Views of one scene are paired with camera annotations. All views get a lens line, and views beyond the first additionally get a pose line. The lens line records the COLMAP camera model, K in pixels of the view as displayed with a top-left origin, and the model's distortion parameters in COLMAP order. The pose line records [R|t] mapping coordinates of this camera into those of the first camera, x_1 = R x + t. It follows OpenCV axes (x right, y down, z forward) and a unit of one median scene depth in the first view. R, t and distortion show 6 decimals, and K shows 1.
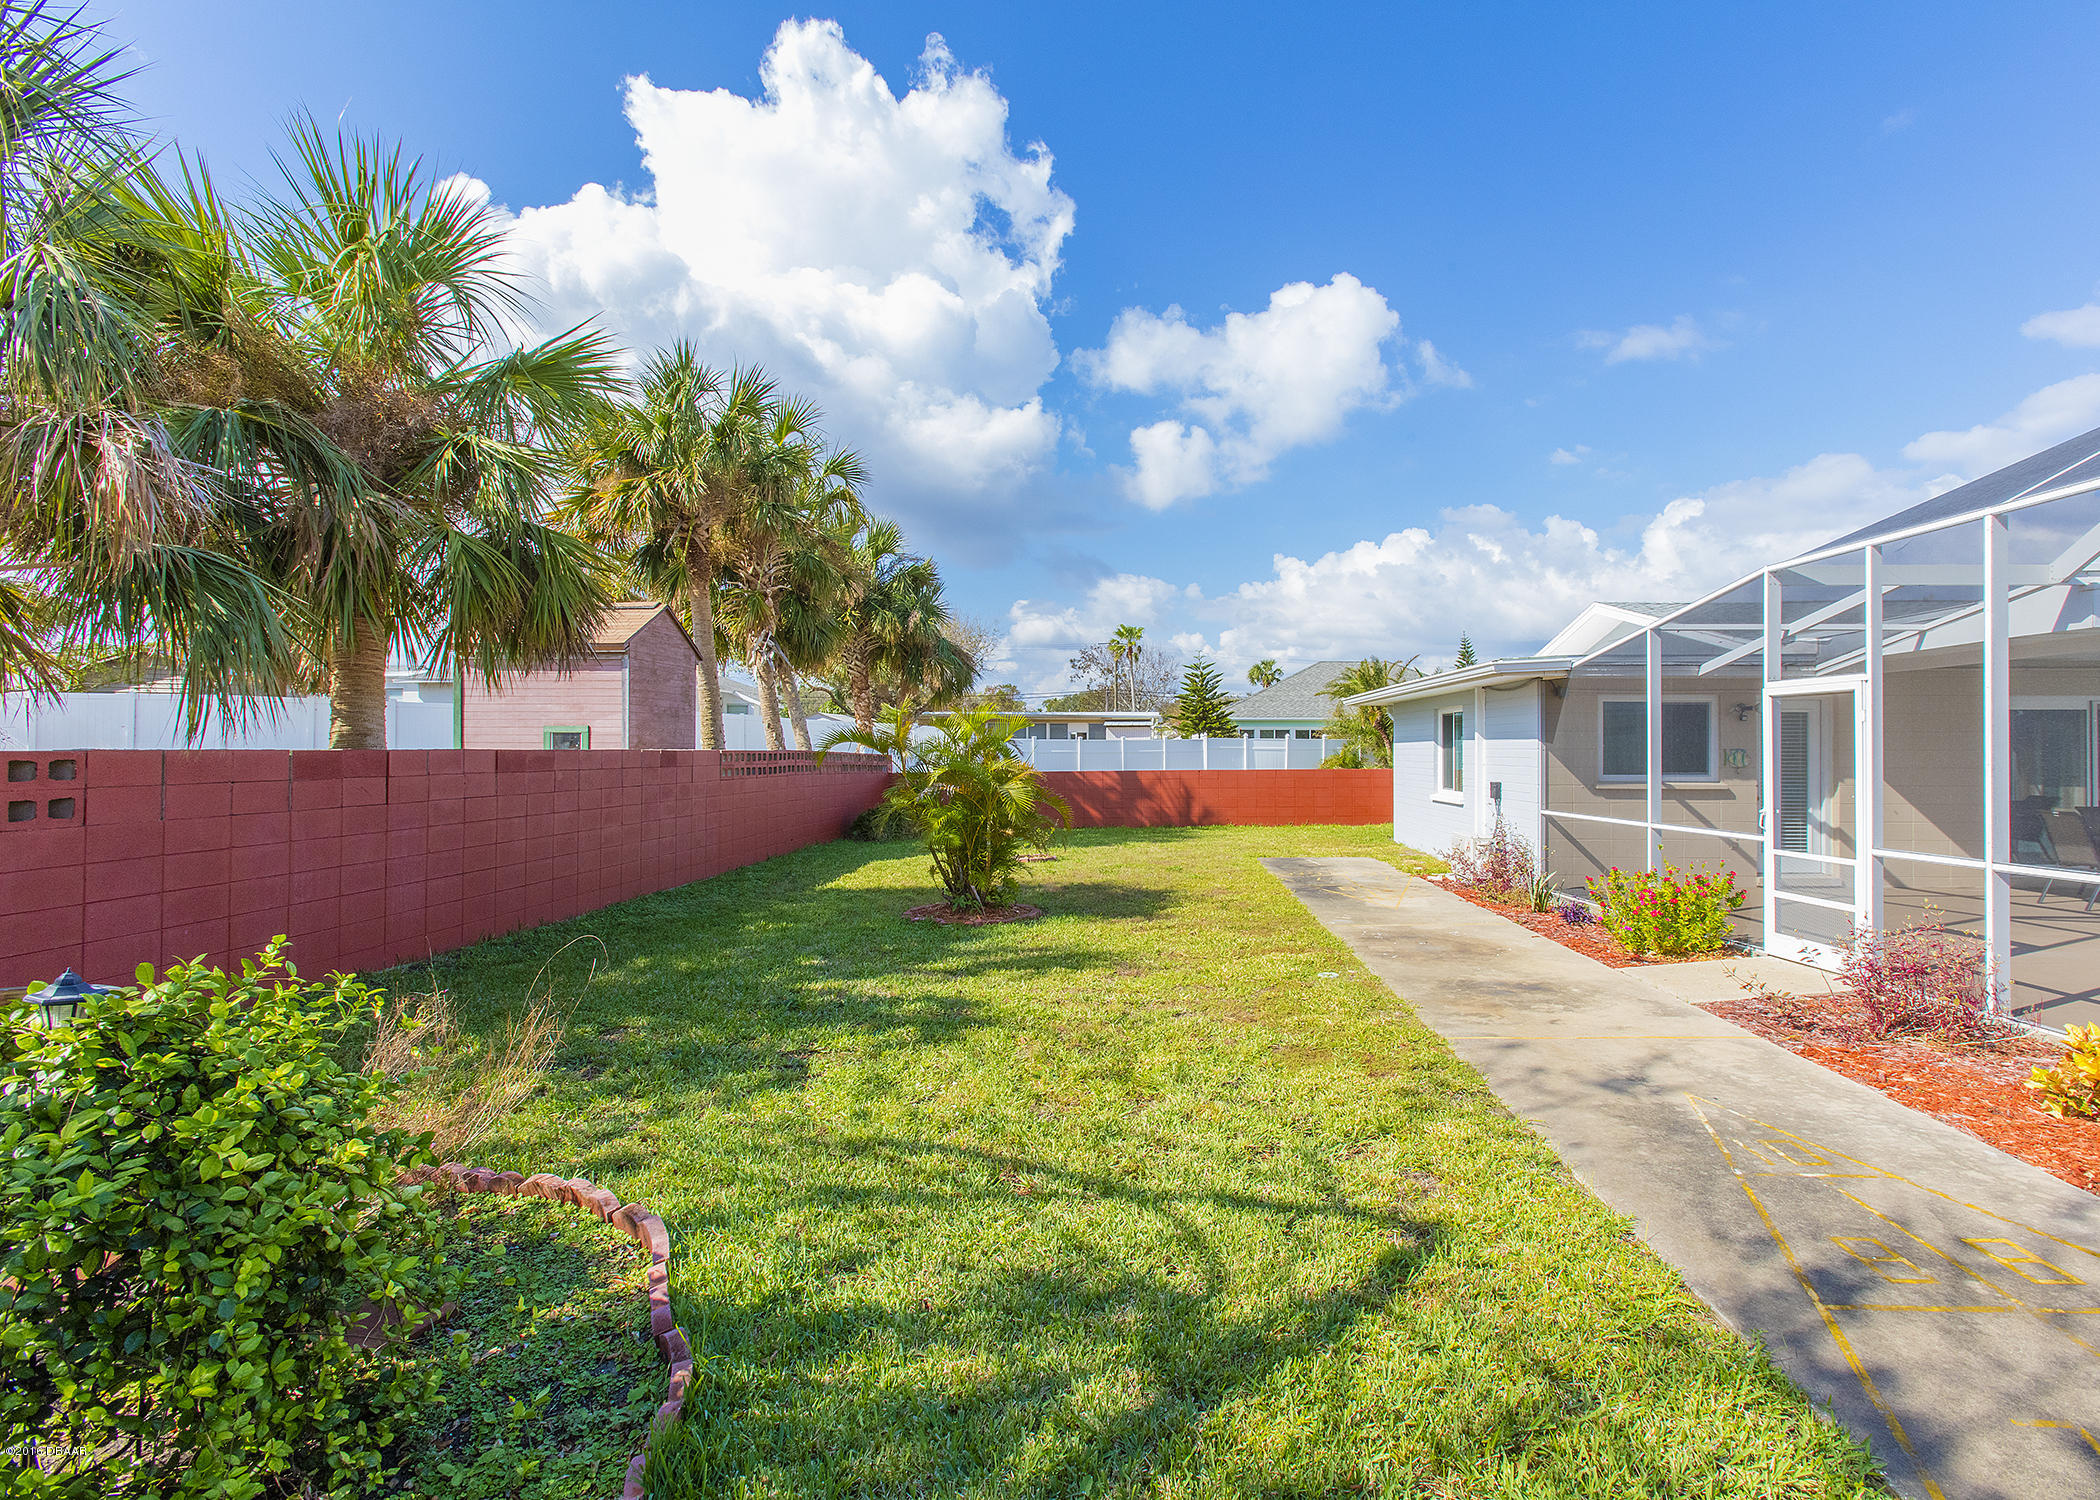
lens RADIAL K [[1044.9, 0, 1101.2], [0, 1044.9, 751.0], [0, 0, 1]] dist [-0.000709, 0.000579]
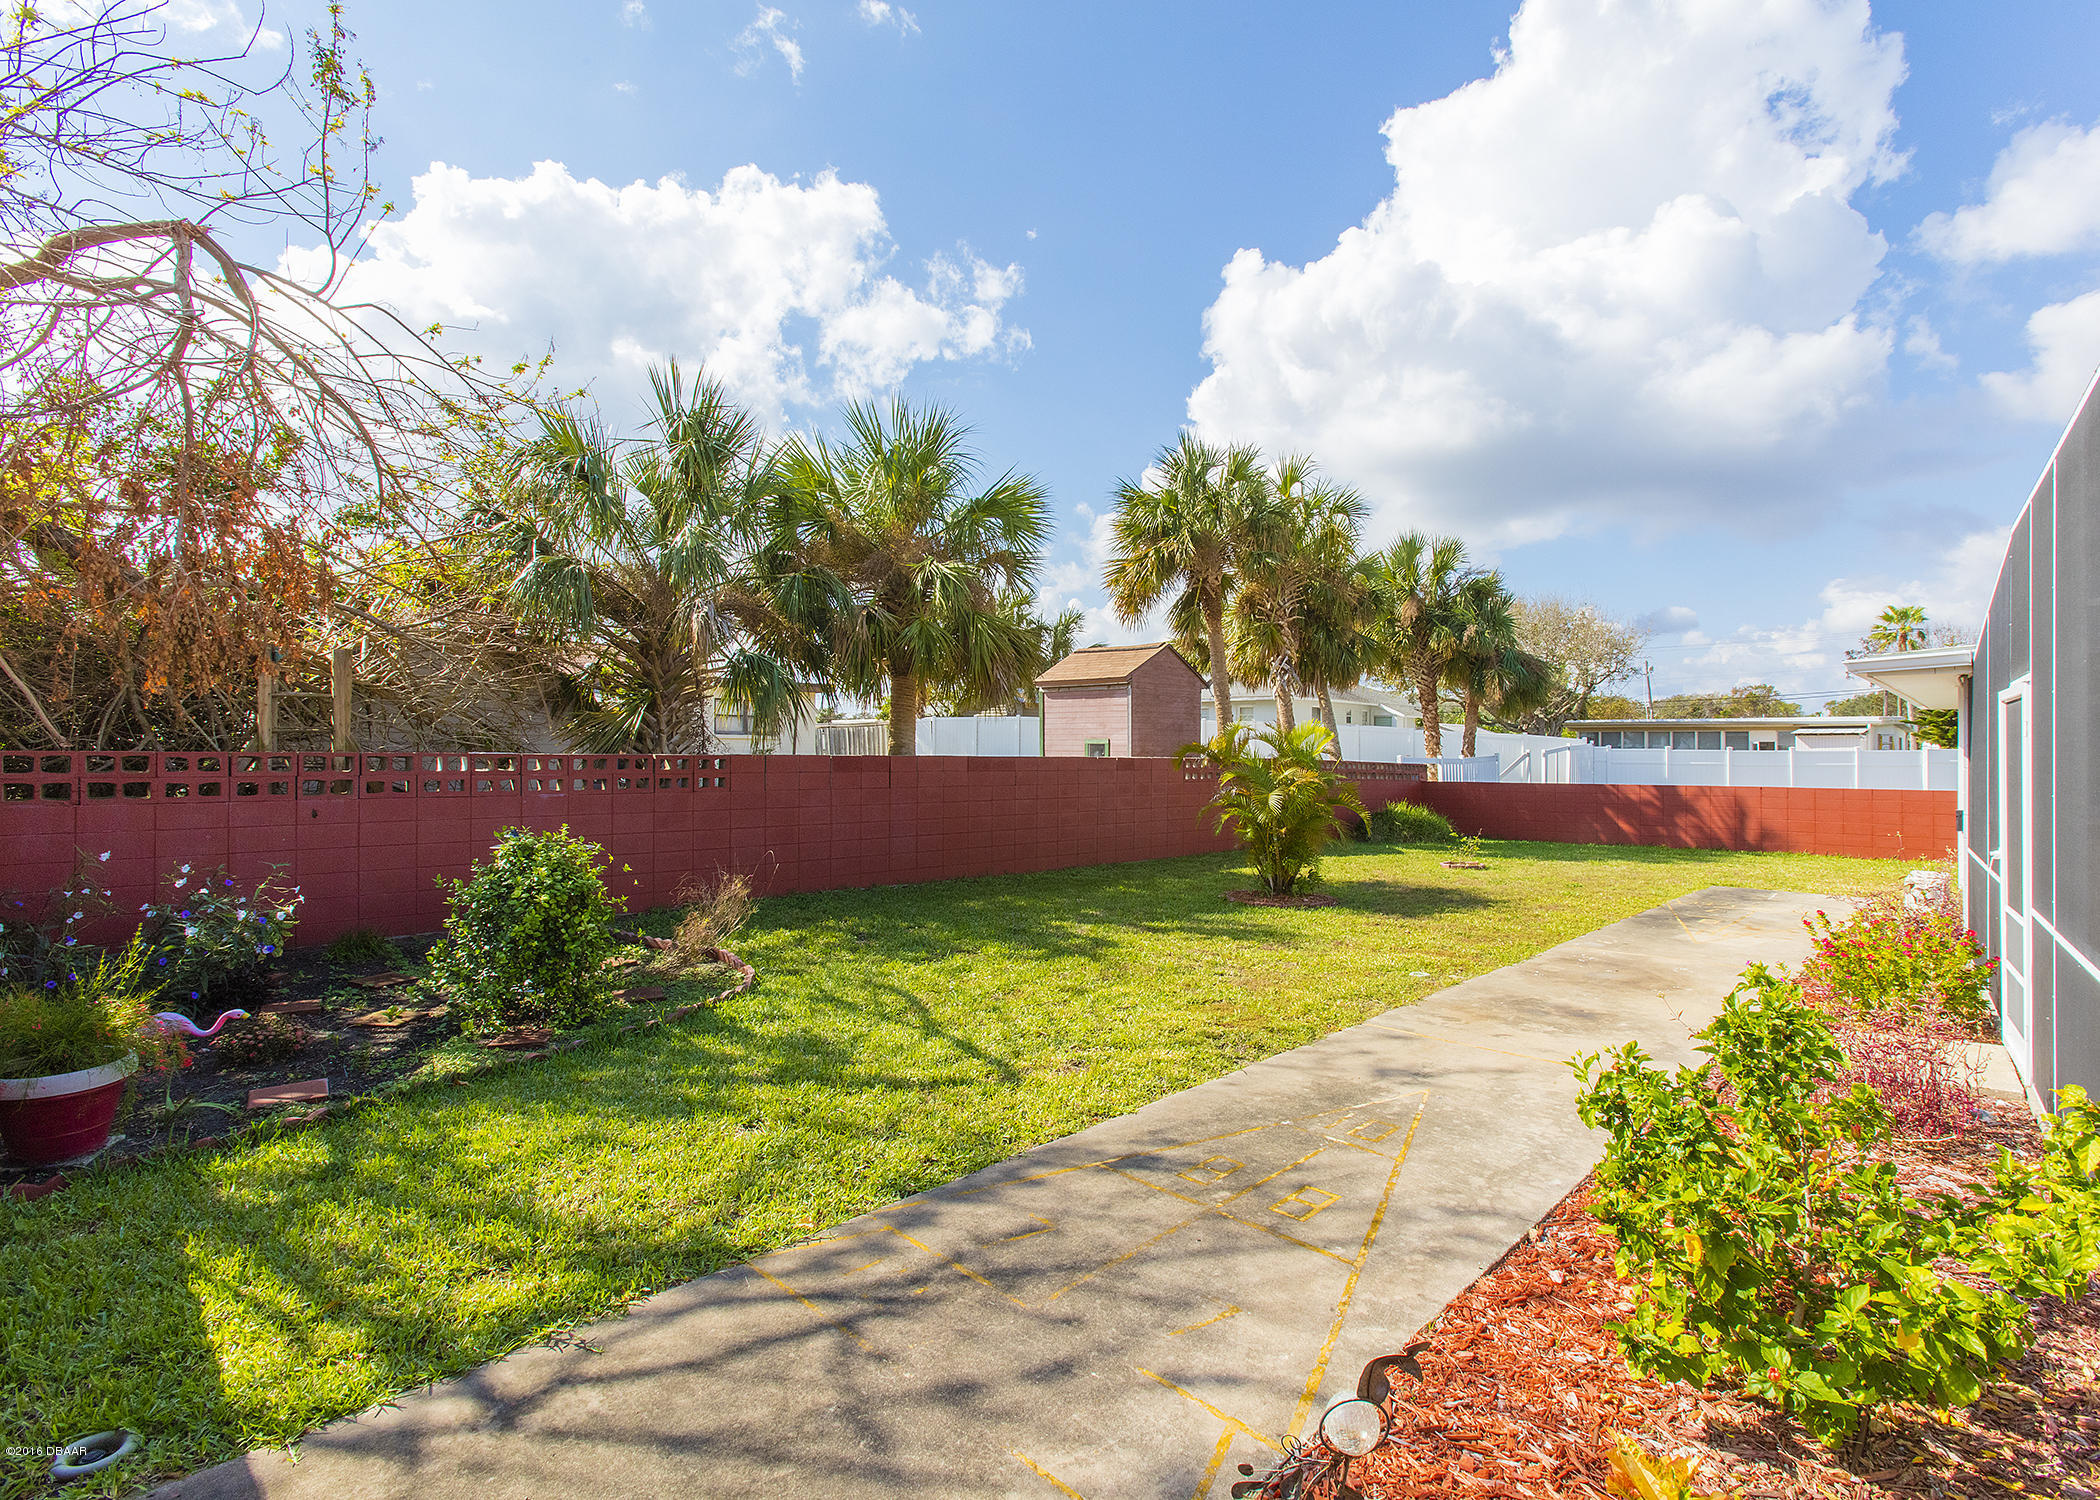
lens RADIAL K [[1006.6, 0, 1050.9], [0, 1006.6, 812.9], [0, 0, 1]] dist [0.035860, 0.000055]
pose [[0.721730, 0.050253, -0.690348, 0.248815], [-0.009523, 0.997988, 0.062691, -0.006437], [0.692109, -0.038671, 0.720756, -0.006325]]
